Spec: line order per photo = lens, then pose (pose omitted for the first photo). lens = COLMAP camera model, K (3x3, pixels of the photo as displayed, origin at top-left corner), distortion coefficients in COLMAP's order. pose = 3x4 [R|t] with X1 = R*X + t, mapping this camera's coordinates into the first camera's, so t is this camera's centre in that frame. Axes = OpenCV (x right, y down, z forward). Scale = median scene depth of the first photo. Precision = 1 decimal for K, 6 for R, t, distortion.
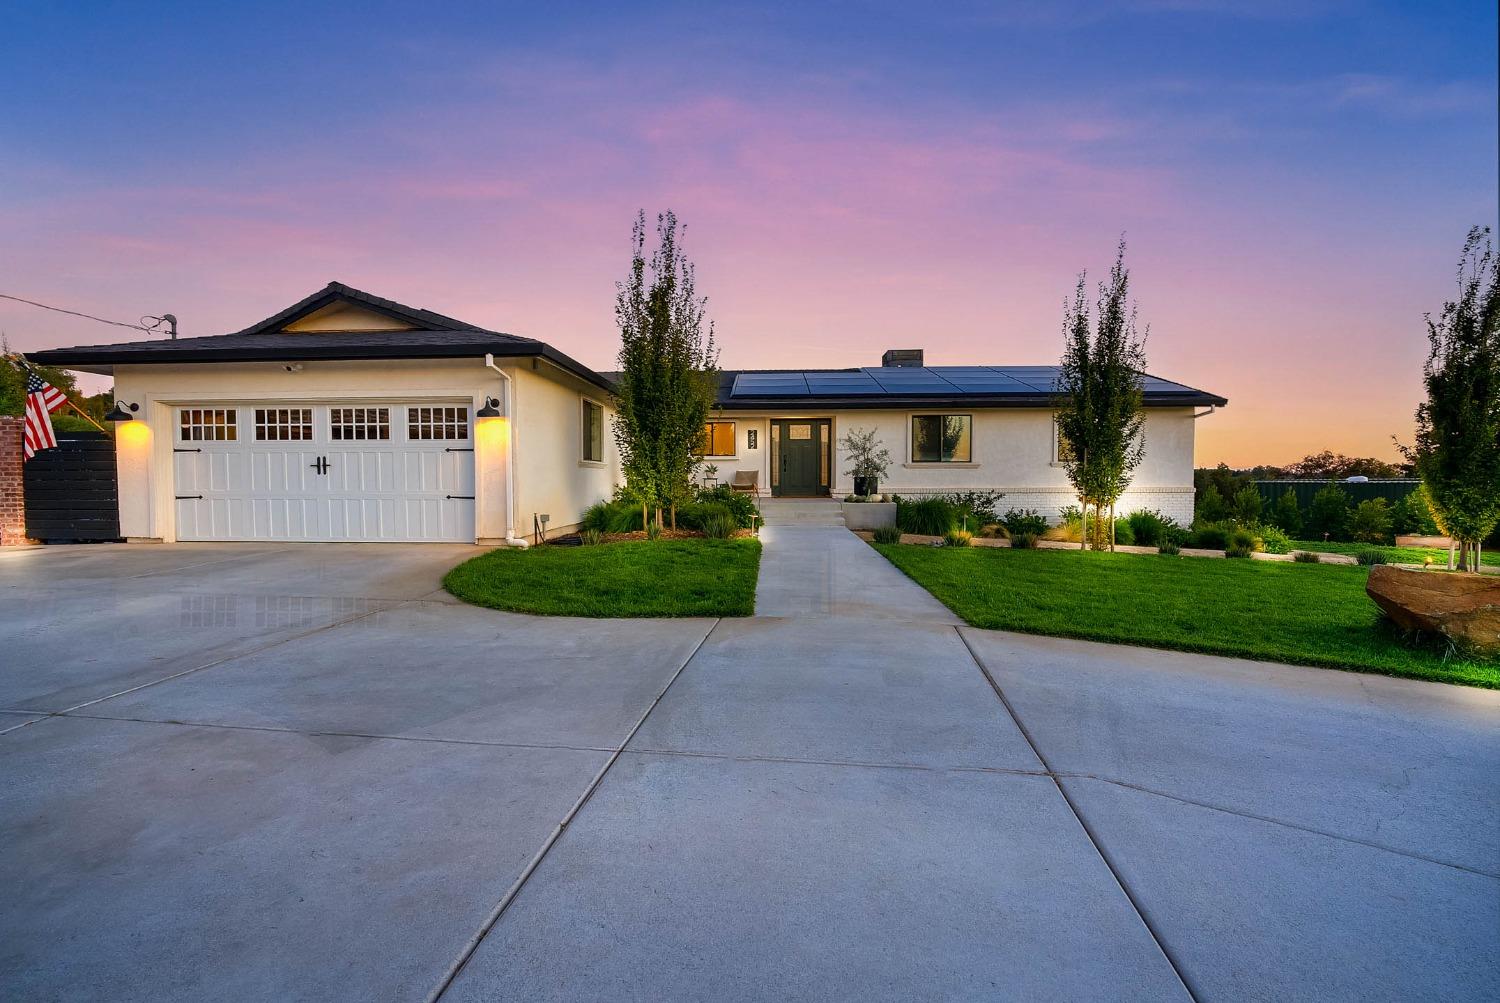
lens RADIAL K [[614.4, 0, 754.3], [0, 614.4, 496.5], [0, 0, 1]] dist [-0.016283, -0.000131]
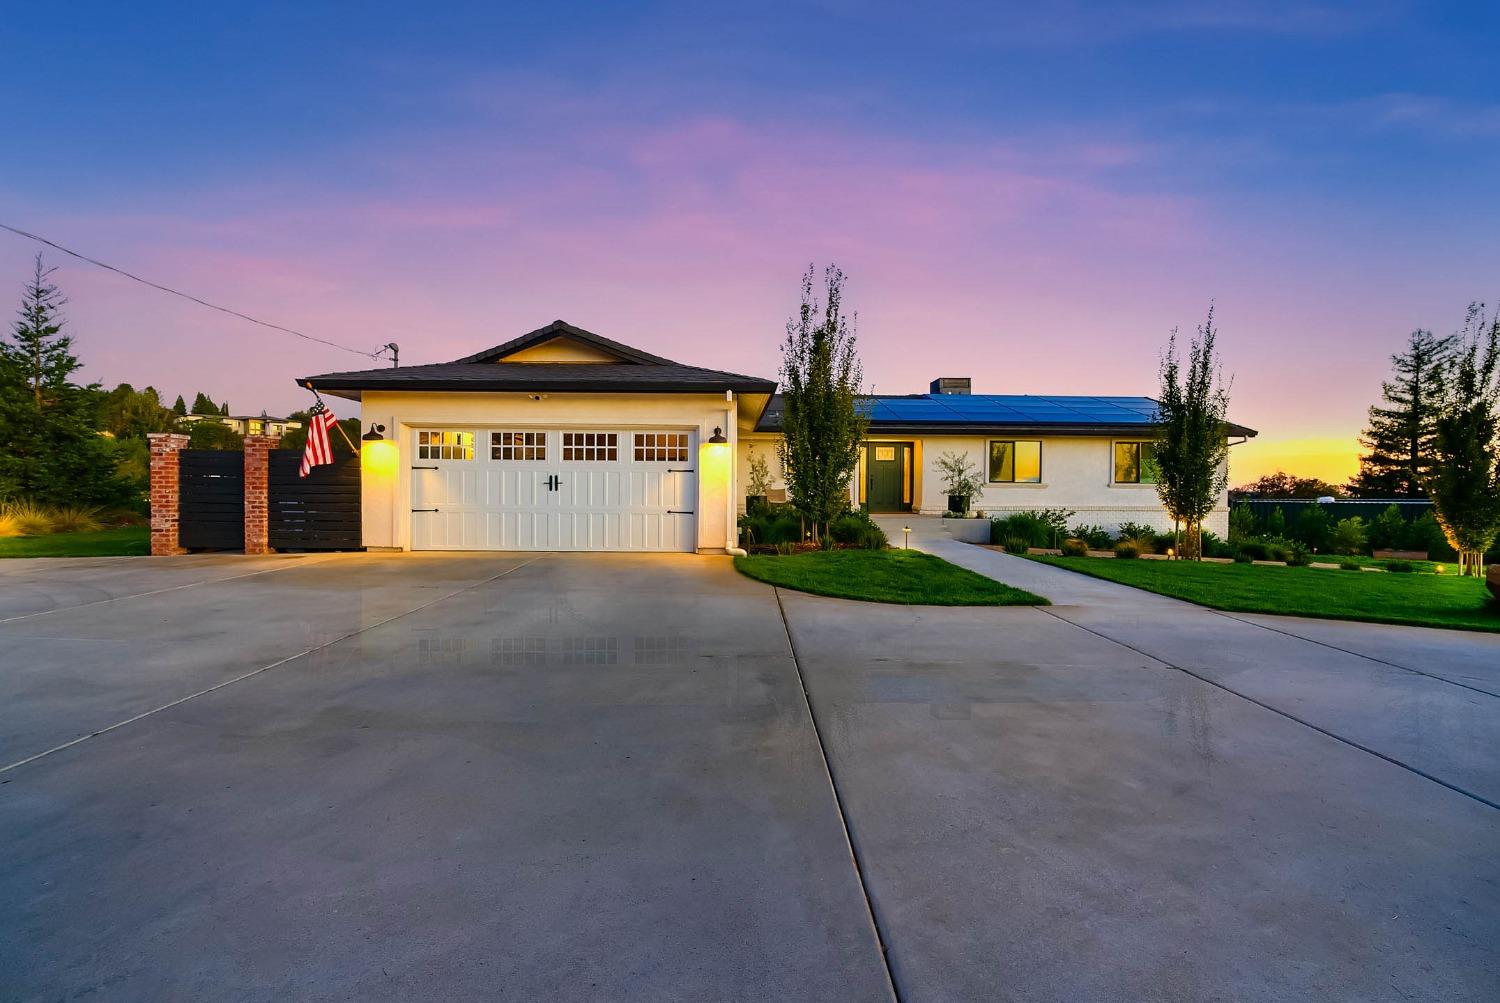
lens RADIAL K [[628.4, 0, 750.0], [0, 628.4, 501.5], [0, 0, 1]] dist [-0.016871, -0.000682]
pose [[0.997484, 0.007898, 0.070454, -0.395536], [-0.006847, 0.999862, -0.015148, -0.001672], [-0.070564, 0.014628, 0.997400, -0.166592]]
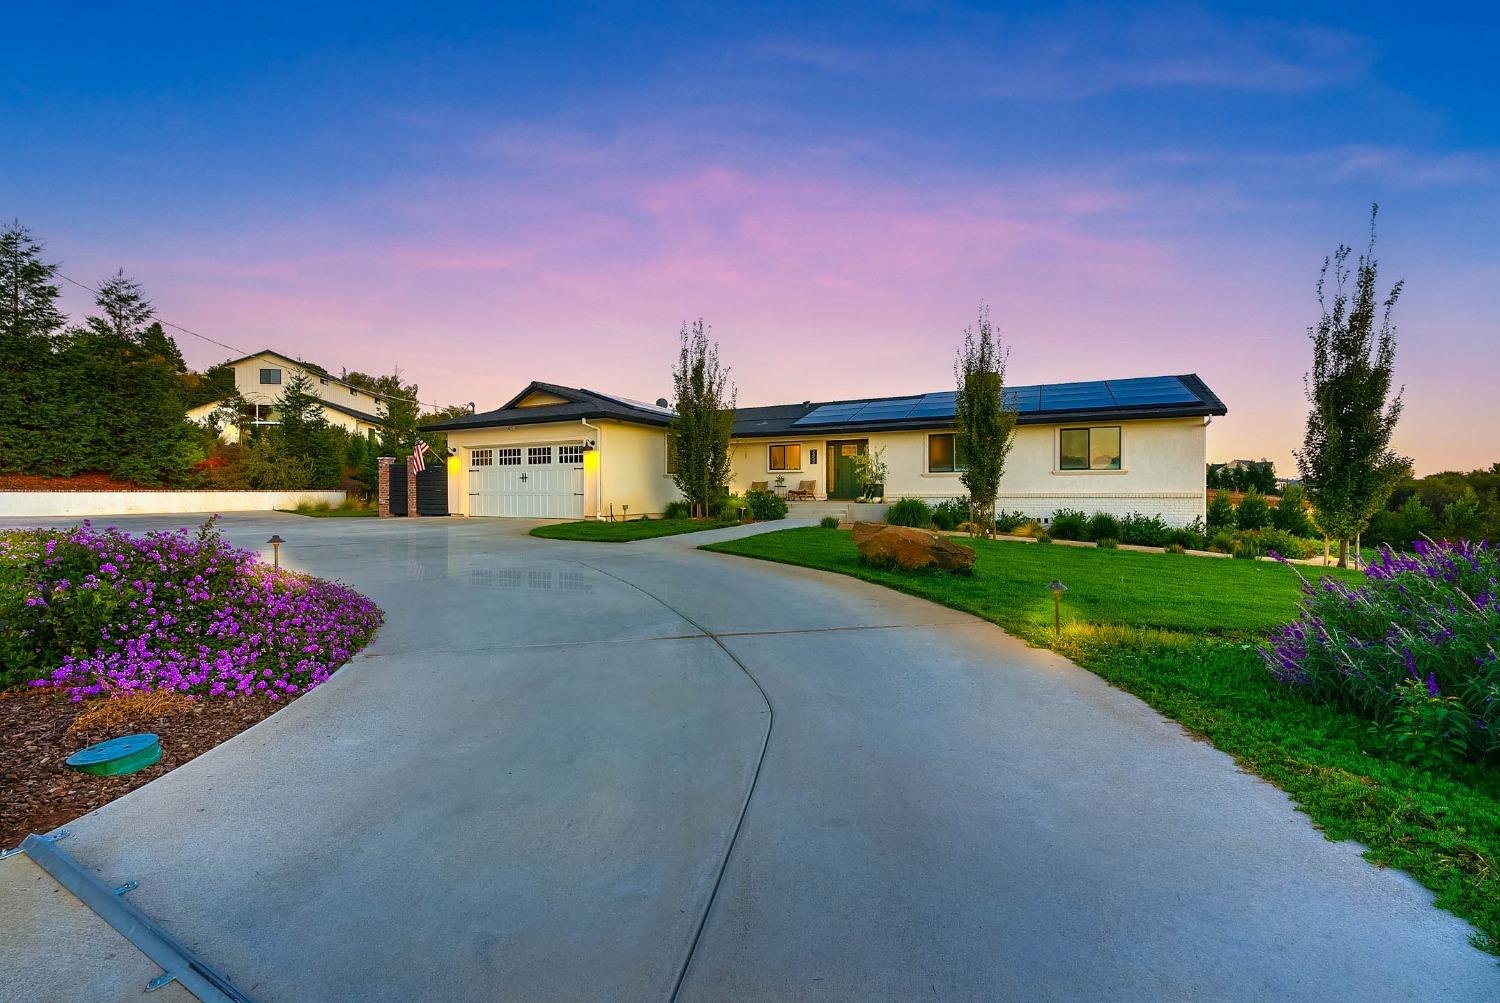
lens RADIAL K [[614.4, 0, 754.3], [0, 614.4, 496.5], [0, 0, 1]] dist [-0.016283, -0.000131]
pose [[0.906818, 0.003979, -0.421504, 0.708009], [-0.014359, 0.999667, -0.021457, 0.036897], [0.421278, 0.025510, 0.906573, -0.415180]]
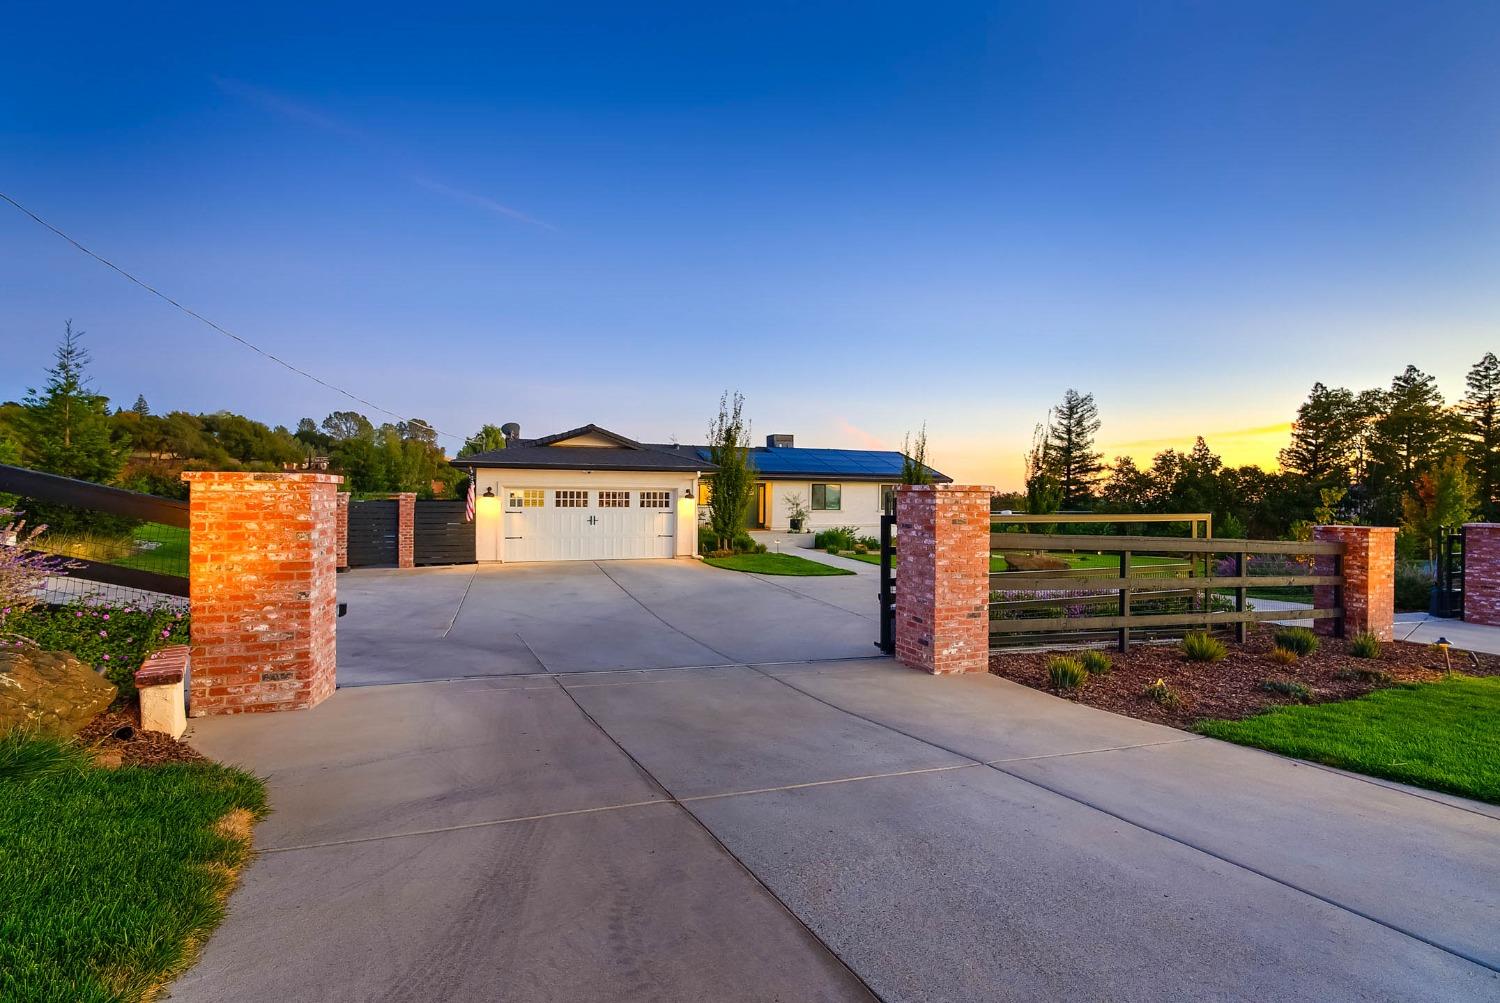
lens RADIAL K [[631.5, 0, 759.5], [0, 631.5, 496.4], [0, 0, 1]] dist [-0.016123, 0.000054]
pose [[0.918240, 0.009468, 0.395911, -0.937904], [0.003517, 0.999480, -0.032058, -0.056048], [-0.396008, 0.030830, 0.917729, -0.971070]]
